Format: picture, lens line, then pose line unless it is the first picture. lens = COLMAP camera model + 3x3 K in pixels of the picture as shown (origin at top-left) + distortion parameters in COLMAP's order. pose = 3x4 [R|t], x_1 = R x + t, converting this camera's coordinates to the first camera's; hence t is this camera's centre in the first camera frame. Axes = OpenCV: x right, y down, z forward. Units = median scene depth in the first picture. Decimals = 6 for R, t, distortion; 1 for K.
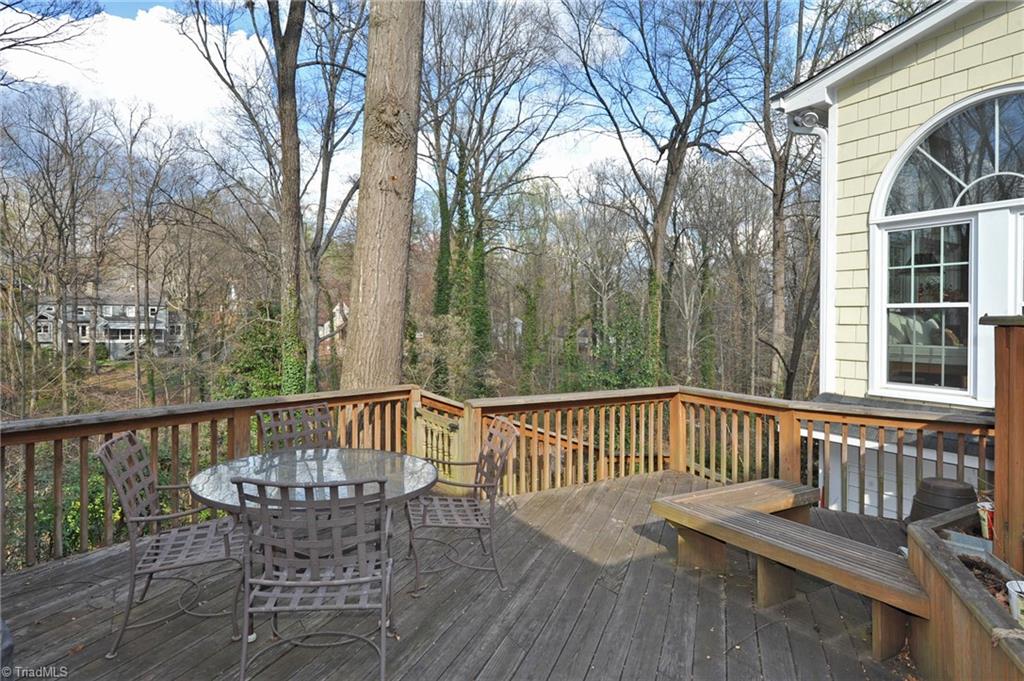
lens RADIAL K [[591.0, 0, 512.0], [0, 591.0, 340.5], [0, 0, 1]] dist [-0.003264, -0.000262]
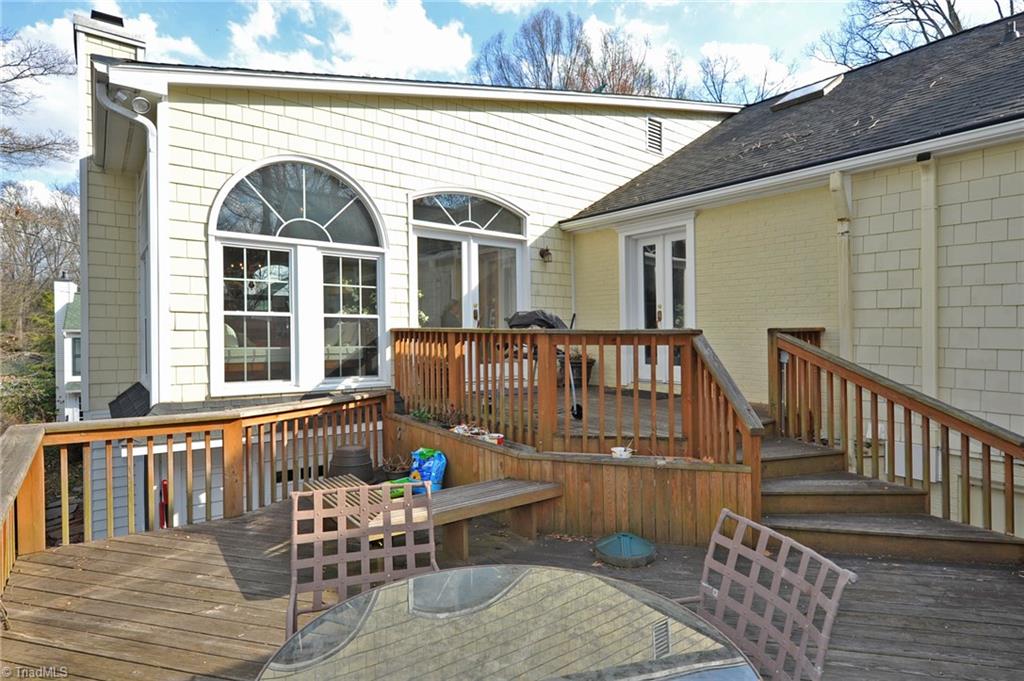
lens RADIAL K [[539.7, 0, 510.9], [0, 539.7, 324.1], [0, 0, 1]] dist [-0.000831, 0.000202]
pose [[-0.085631, -0.001472, 0.996326, -0.414917], [0.025960, 0.999656, 0.003708, -0.028519], [-0.995989, 0.026182, -0.085564, 0.568694]]
